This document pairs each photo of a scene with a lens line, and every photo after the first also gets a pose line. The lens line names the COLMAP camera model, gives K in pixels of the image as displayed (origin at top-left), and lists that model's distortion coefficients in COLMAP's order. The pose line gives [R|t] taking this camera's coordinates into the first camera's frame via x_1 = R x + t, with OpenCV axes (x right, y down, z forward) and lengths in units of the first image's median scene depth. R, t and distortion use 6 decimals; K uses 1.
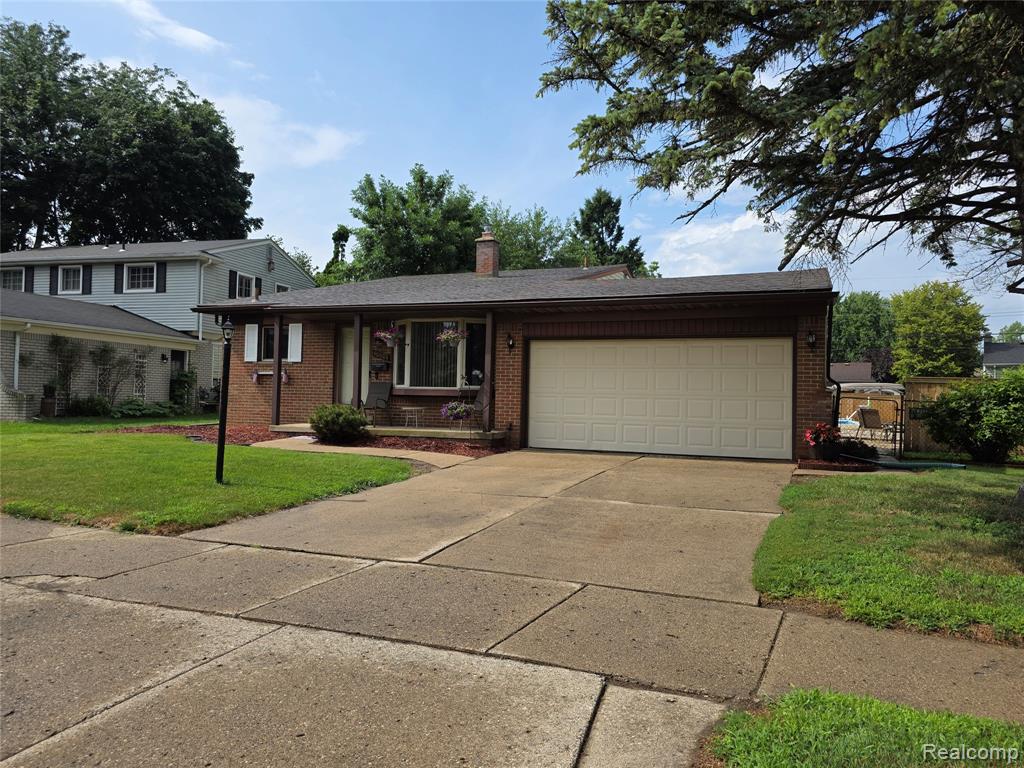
lens RADIAL K [[738.2, 0, 515.7], [0, 738.2, 362.0], [0, 0, 1]] dist [0.063669, -0.067039]
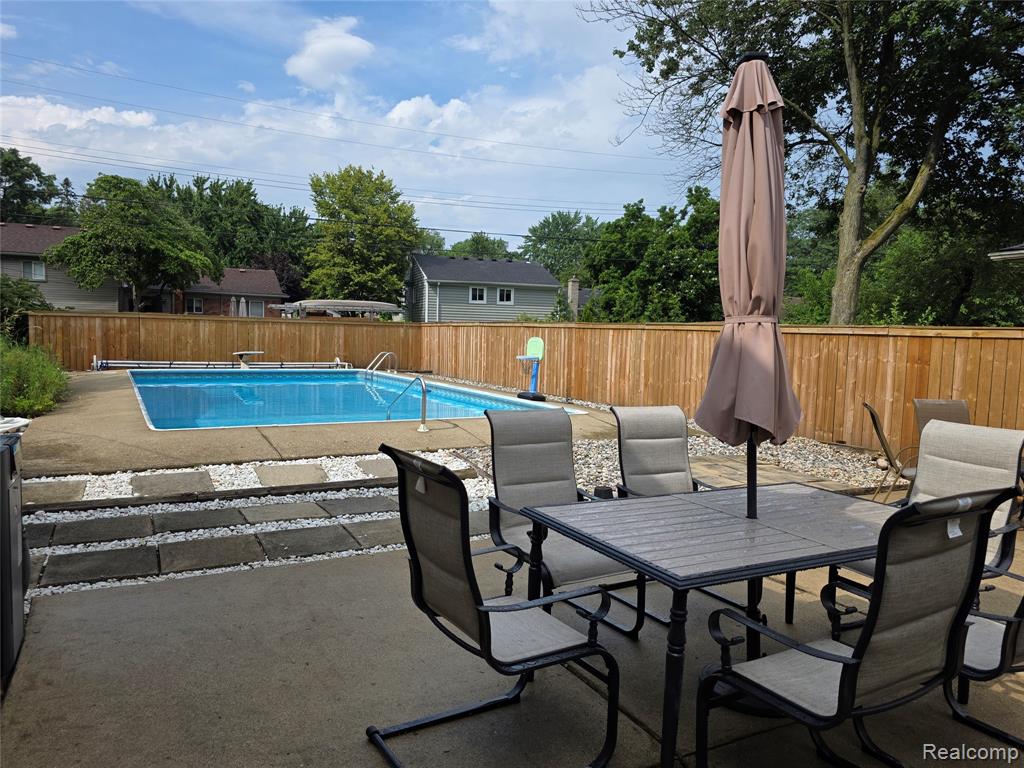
lens RADIAL K [[738.2, 0, 515.7], [0, 738.2, 362.0], [0, 0, 1]] dist [0.063669, -0.067039]
pose [[0.633449, -0.037736, 0.772864, 0.071395], [-0.051977, 0.994479, 0.091158, 0.012352], [-0.772037, -0.097915, 0.627990, 0.394554]]
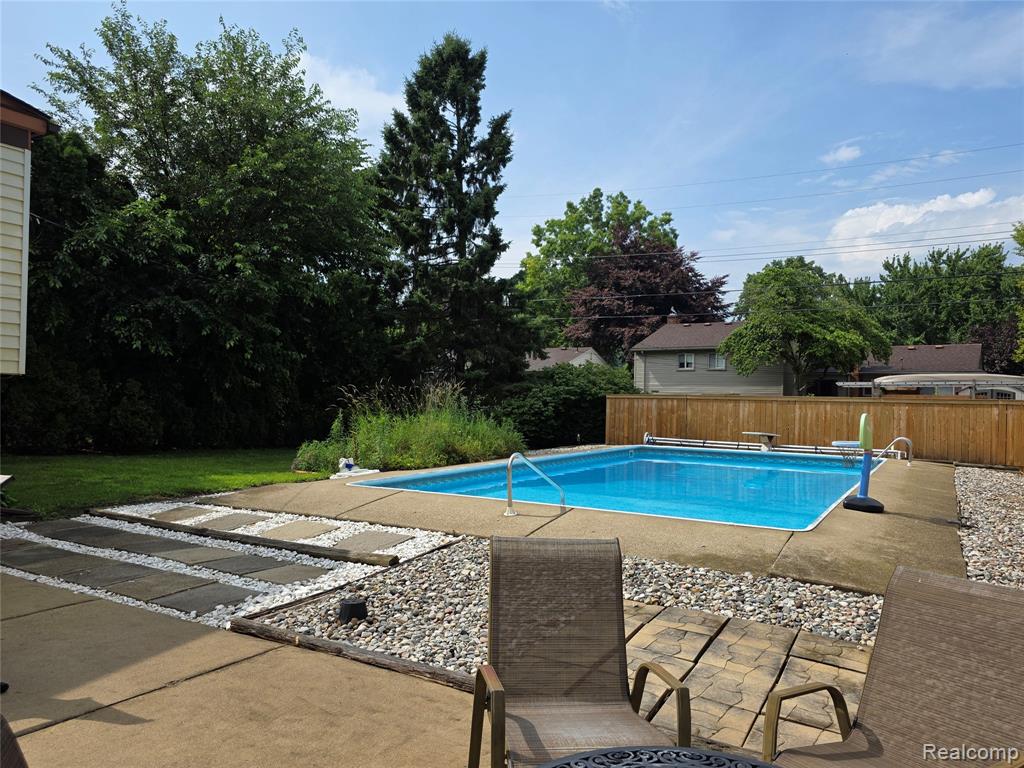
lens RADIAL K [[730.5, 0, 516.6], [0, 730.5, 382.9], [0, 0, 1]] dist [0.080178, -0.086489]
pose [[0.989488, -0.006428, -0.144473, 0.204619], [0.010520, 0.999564, 0.027575, 0.013633], [0.144233, -0.028805, 0.989124, 0.371502]]
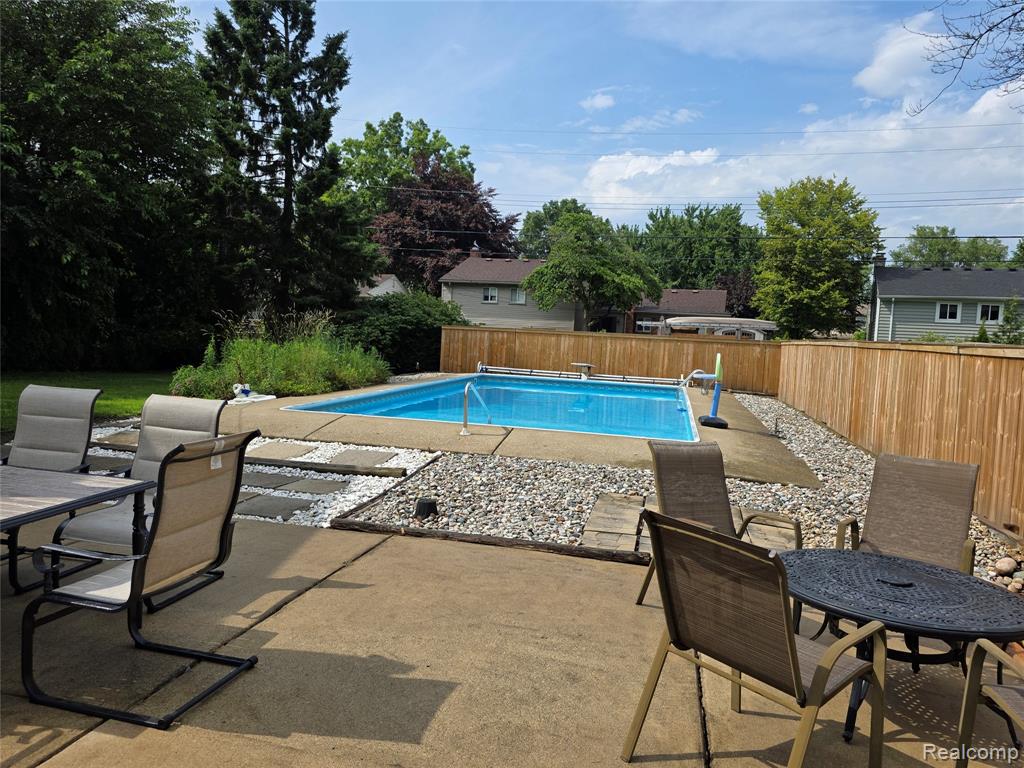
lens RADIAL K [[738.2, 0, 515.7], [0, 738.2, 362.0], [0, 0, 1]] dist [0.063669, -0.067039]
pose [[0.984625, 0.021187, 0.173393, 0.163305], [-0.038107, 0.994763, 0.094842, 0.010469], [-0.170475, -0.099991, 0.980275, 0.346166]]
